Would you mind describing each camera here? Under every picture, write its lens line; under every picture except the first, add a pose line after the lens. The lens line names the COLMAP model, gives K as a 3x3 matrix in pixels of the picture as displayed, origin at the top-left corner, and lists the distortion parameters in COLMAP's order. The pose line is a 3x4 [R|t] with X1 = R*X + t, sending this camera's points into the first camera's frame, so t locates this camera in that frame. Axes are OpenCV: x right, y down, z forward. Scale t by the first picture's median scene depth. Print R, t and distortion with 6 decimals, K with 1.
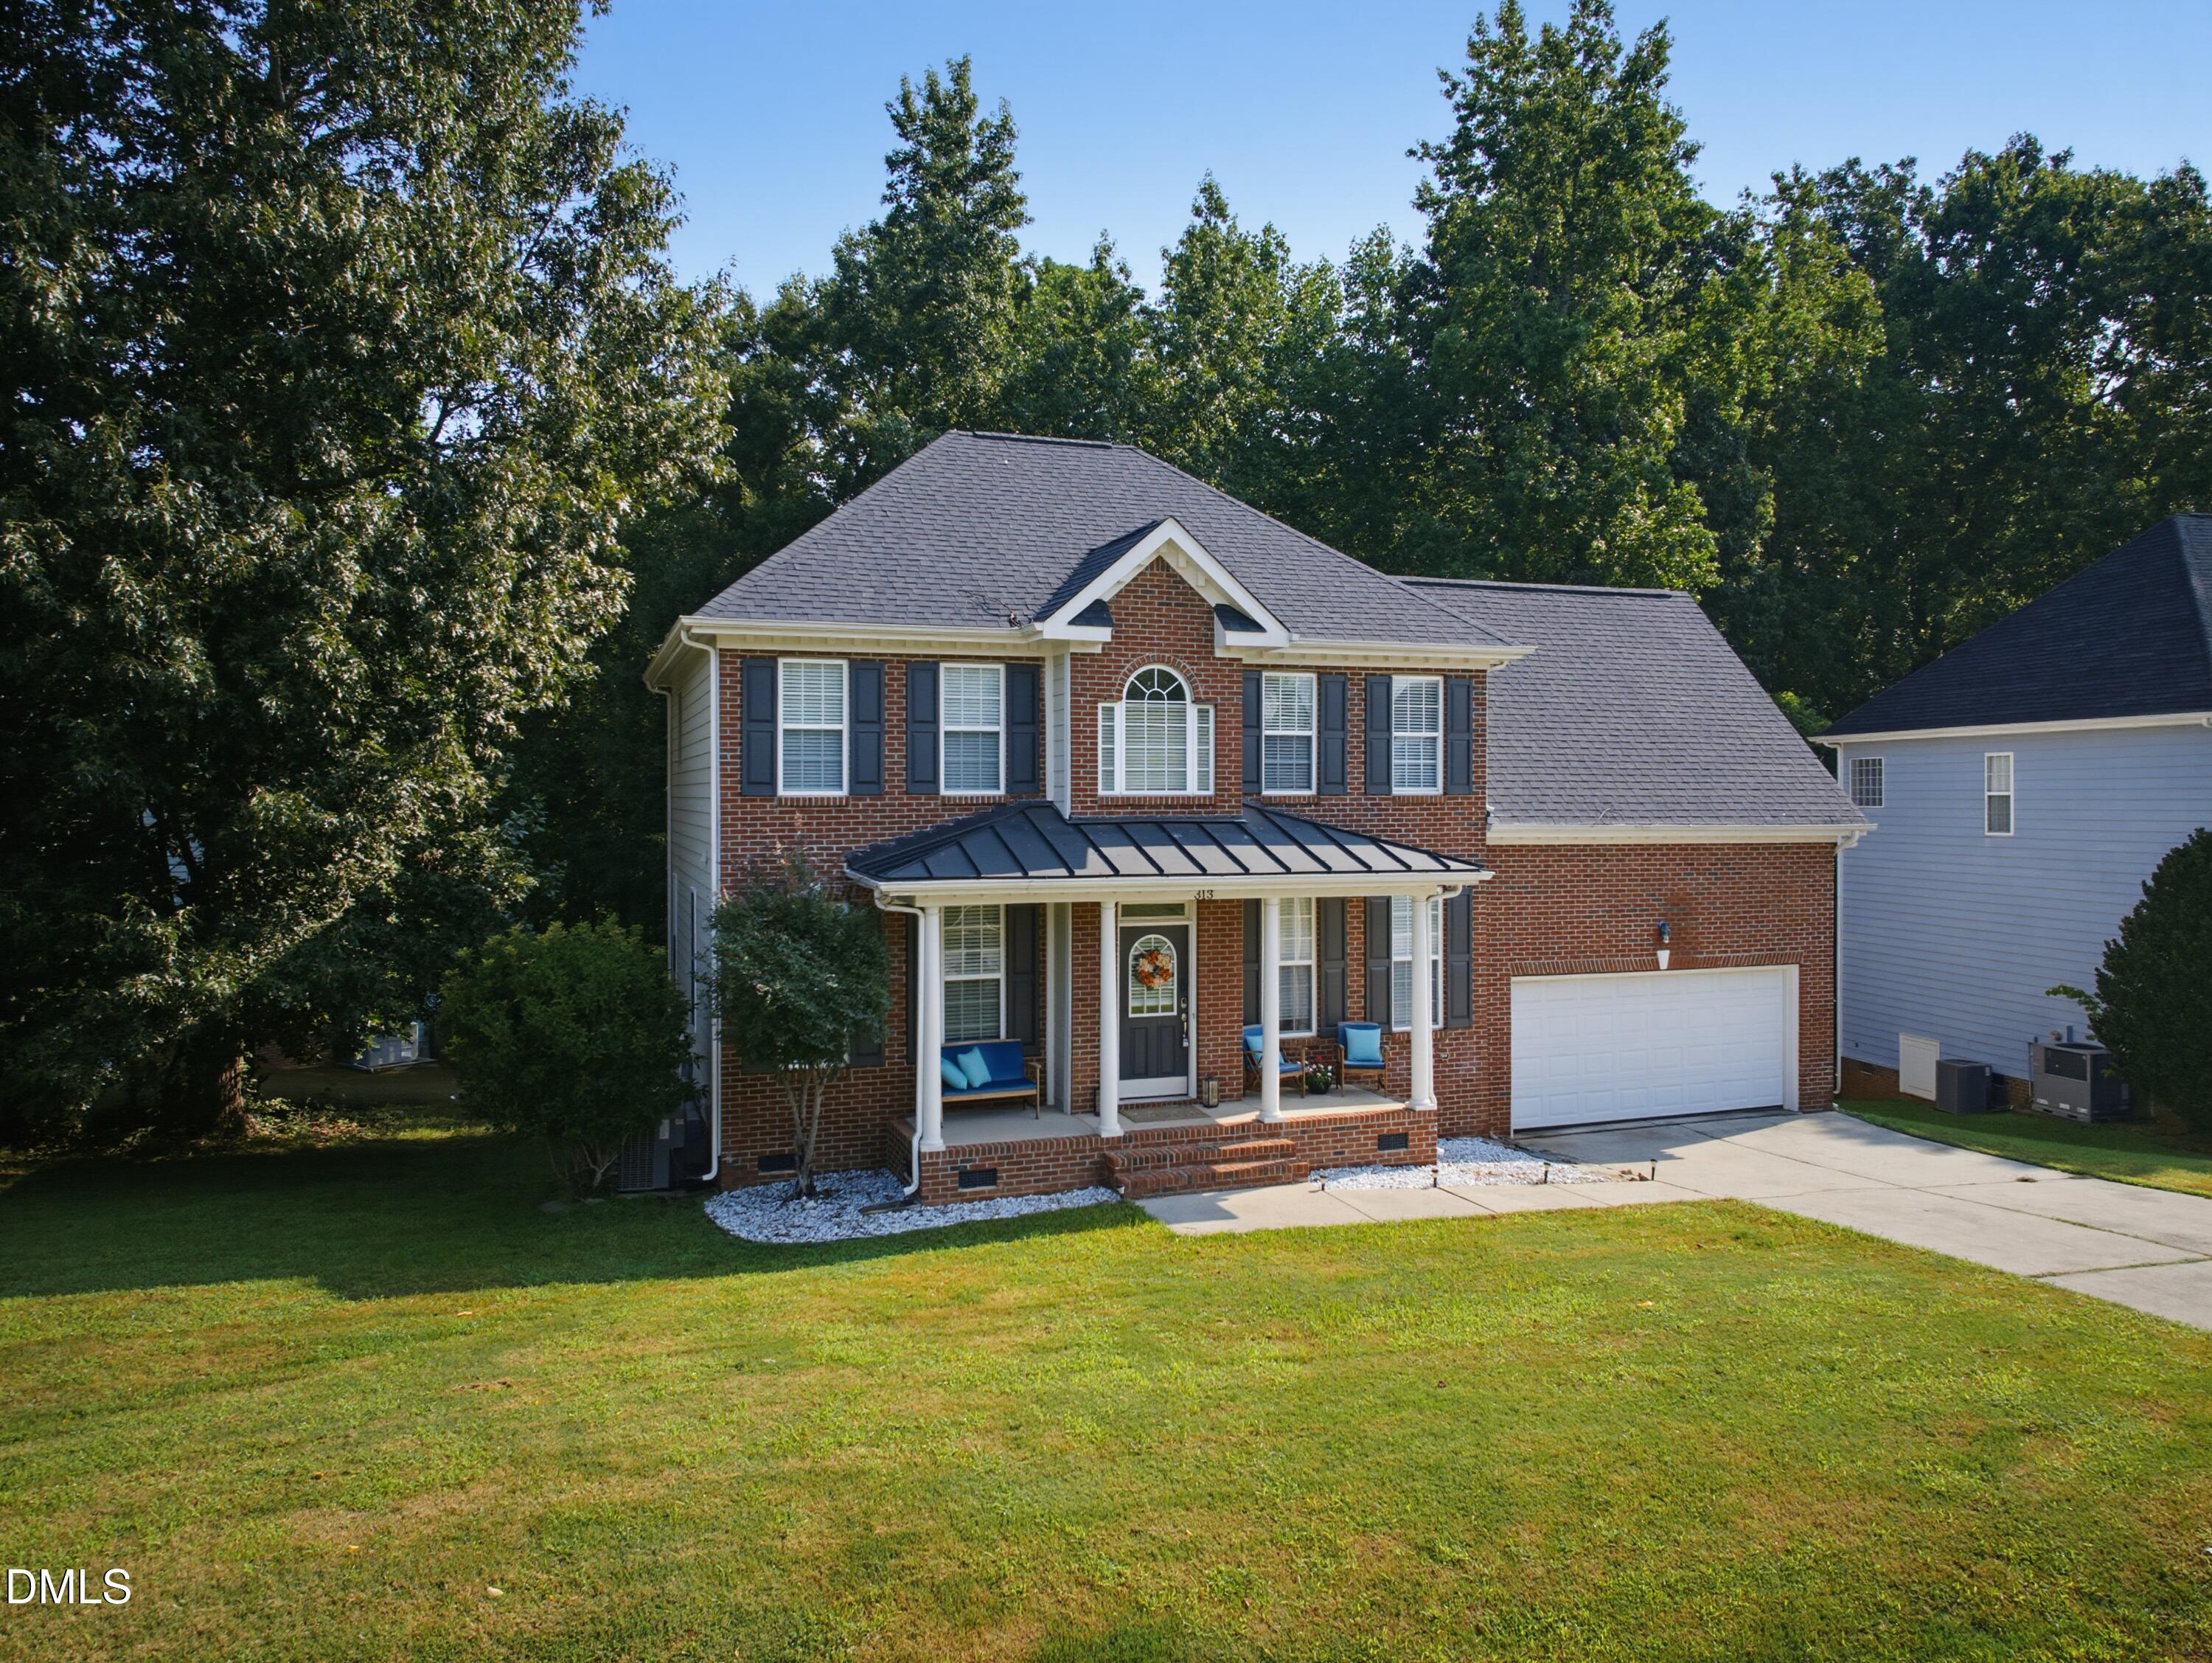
lens RADIAL K [[1504.8, 0, 1095.1], [0, 1504.8, 829.6], [0, 0, 1]] dist [0.003396, -0.002353]
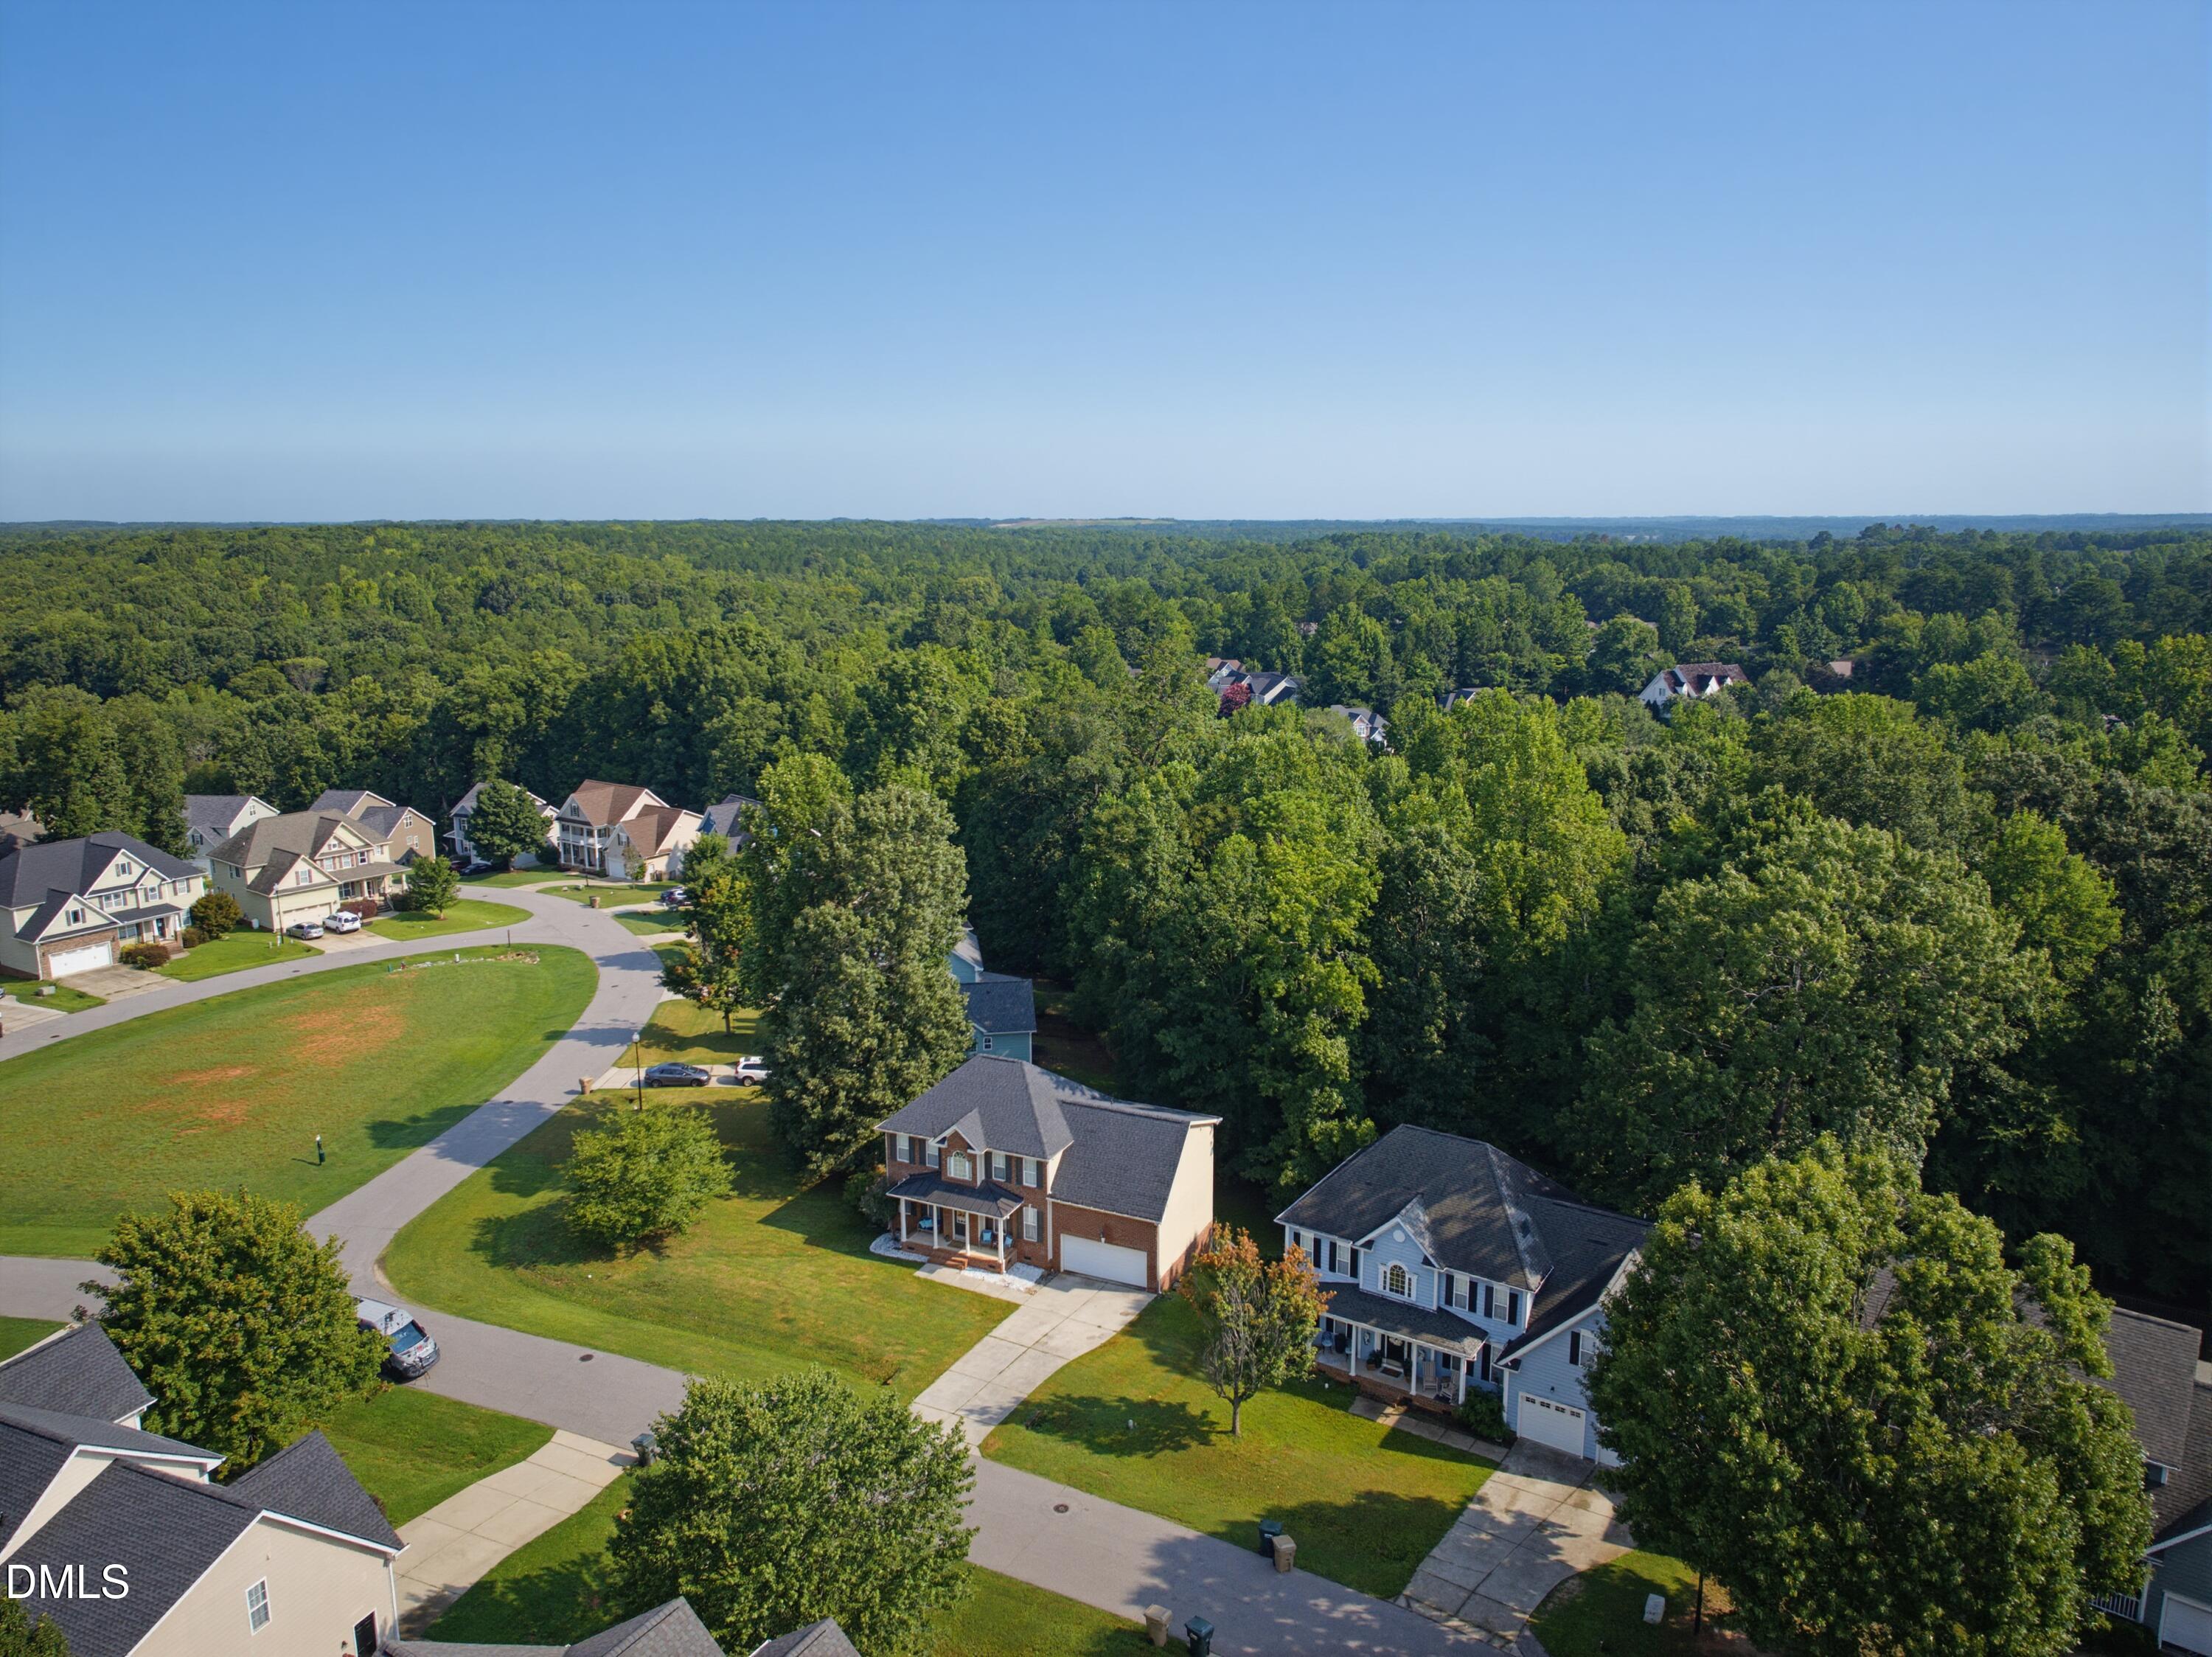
lens RADIAL K [[1504.8, 0, 1108.2], [0, 1504.8, 819.4], [0, 0, 1]] dist [0.003396, -0.002353]
pose [[0.719935, 0.135531, -0.680680, 3.407216], [-0.010550, 0.982772, 0.184522, -1.986986], [0.693962, -0.125663, 0.708961, -1.822956]]
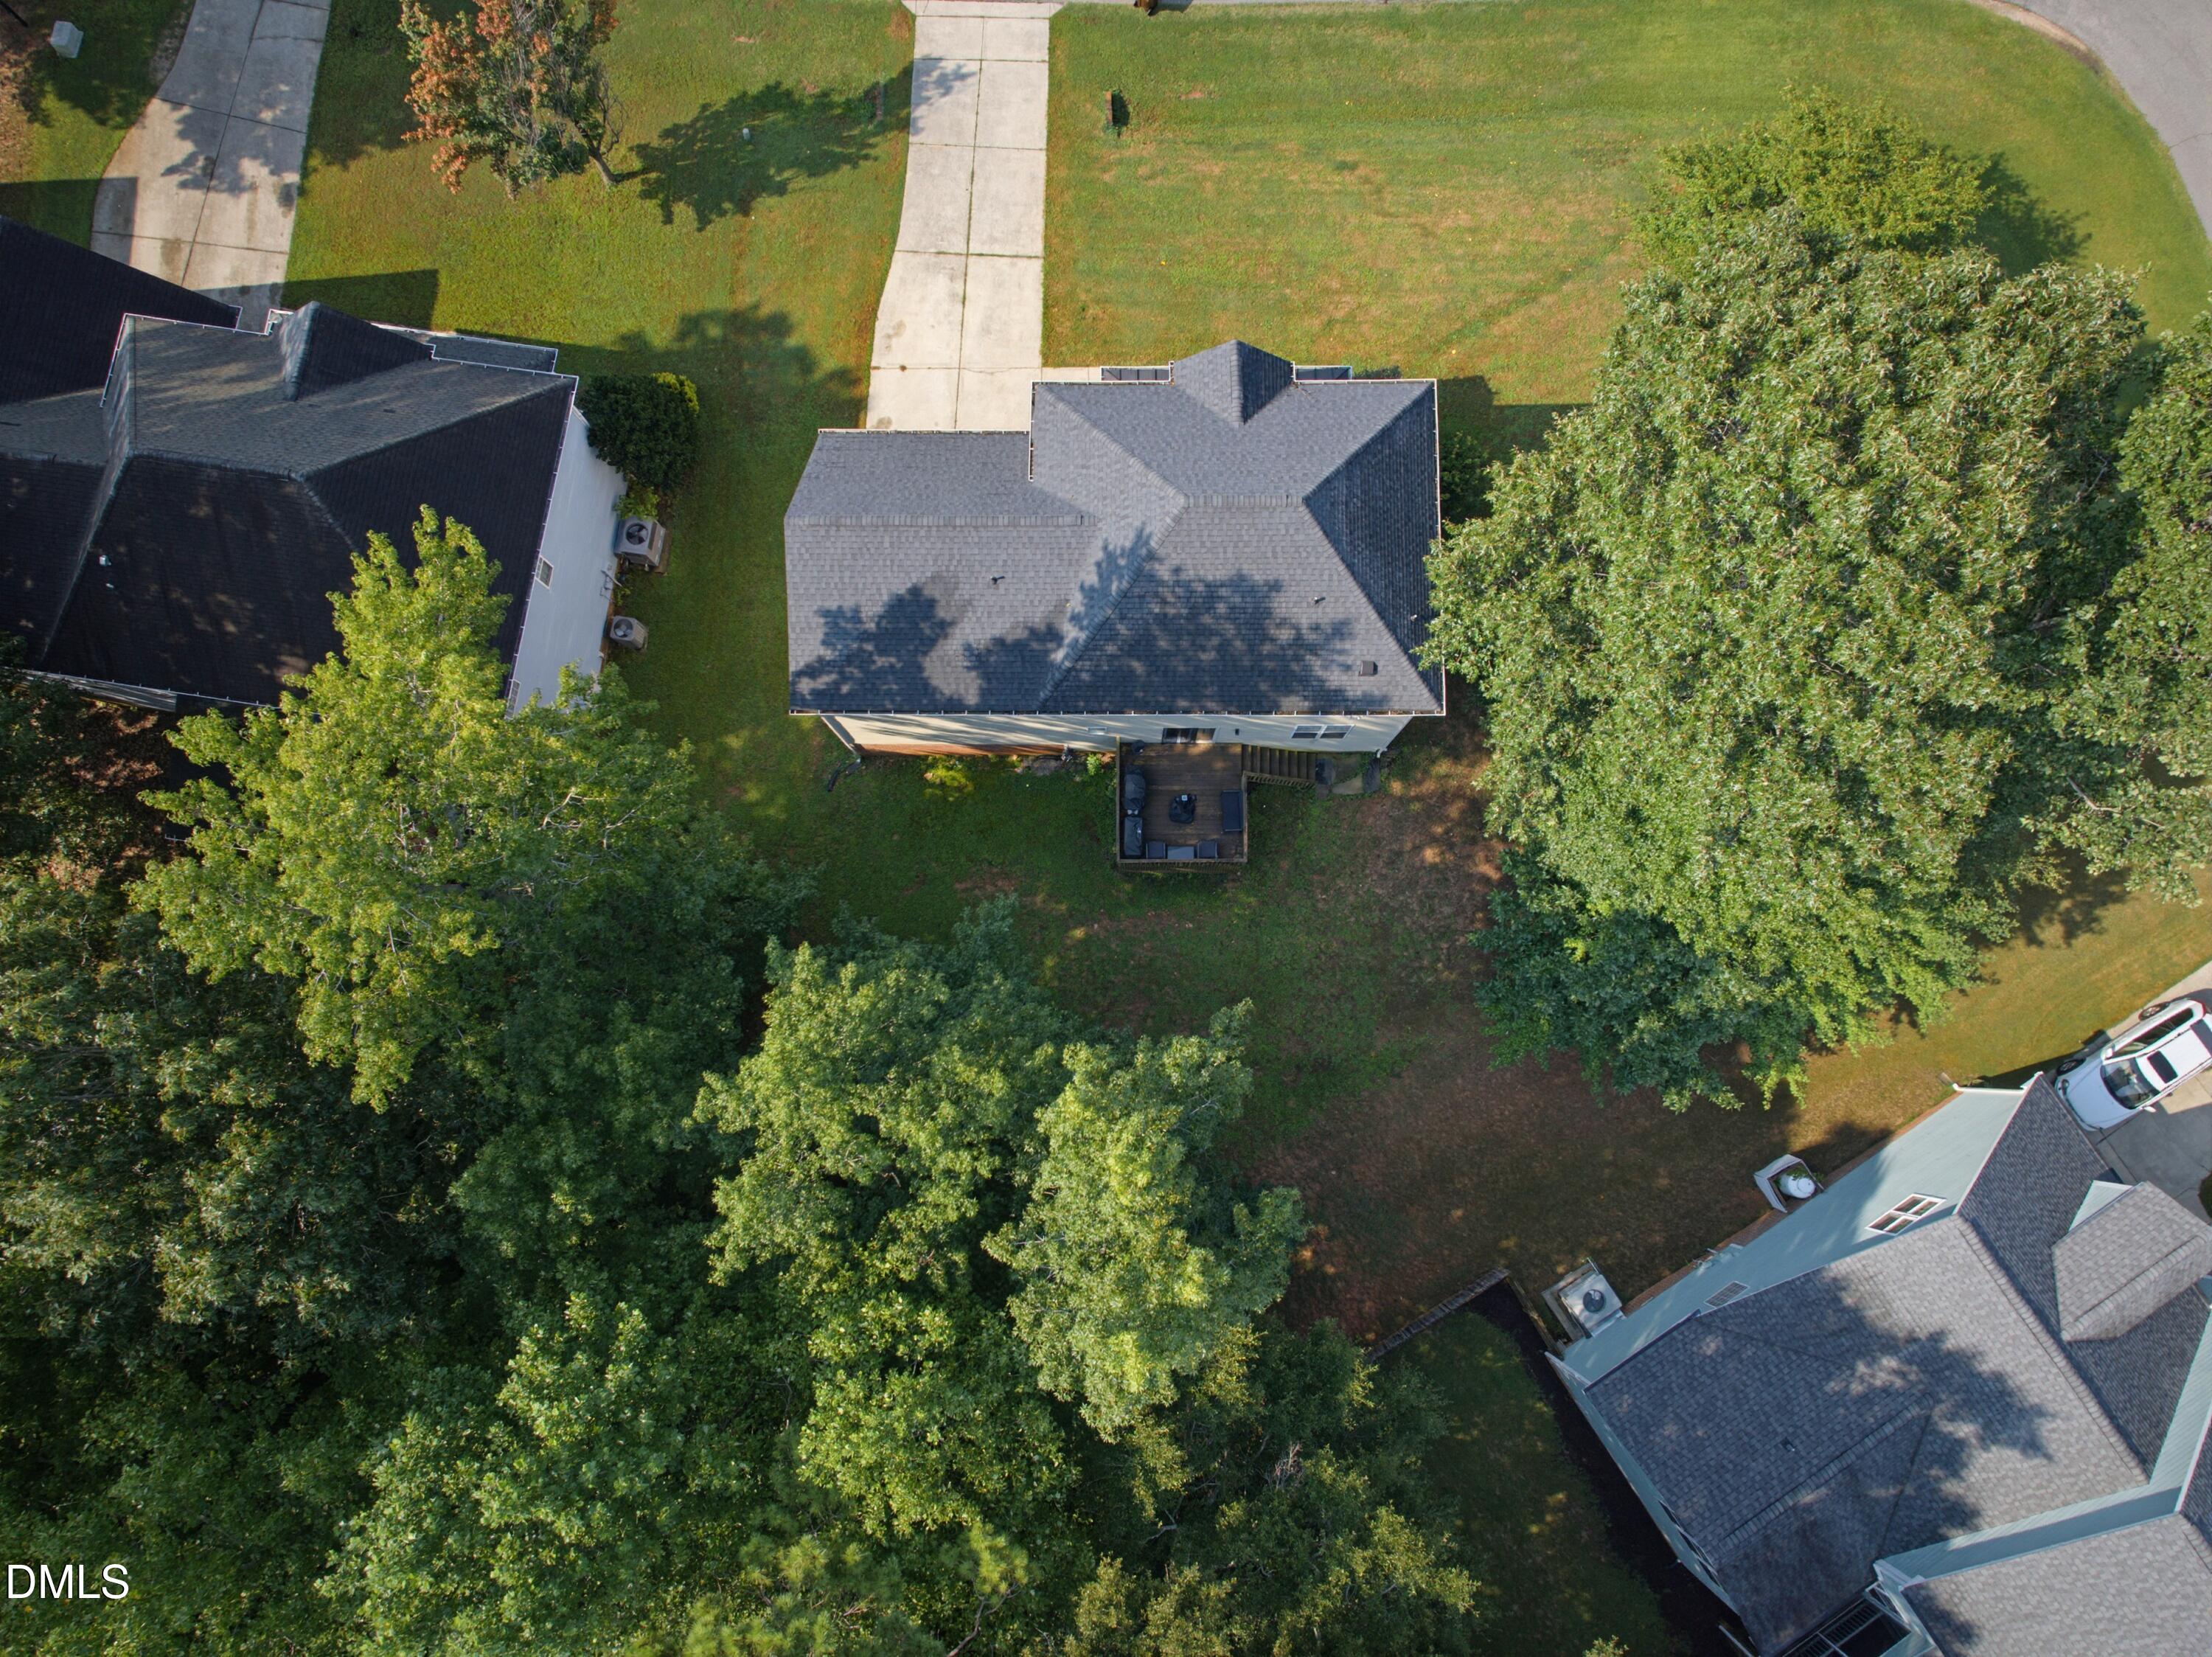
lens RADIAL K [[1504.8, 0, 1105.1], [0, 1504.8, 827.0], [0, 0, 1]] dist [0.003396, -0.002353]
pose [[-0.943893, -0.324882, 0.059311, -0.138379], [0.015014, 0.137194, 0.990430, -2.349304], [-0.329910, 0.935751, -0.124618, 2.042840]]
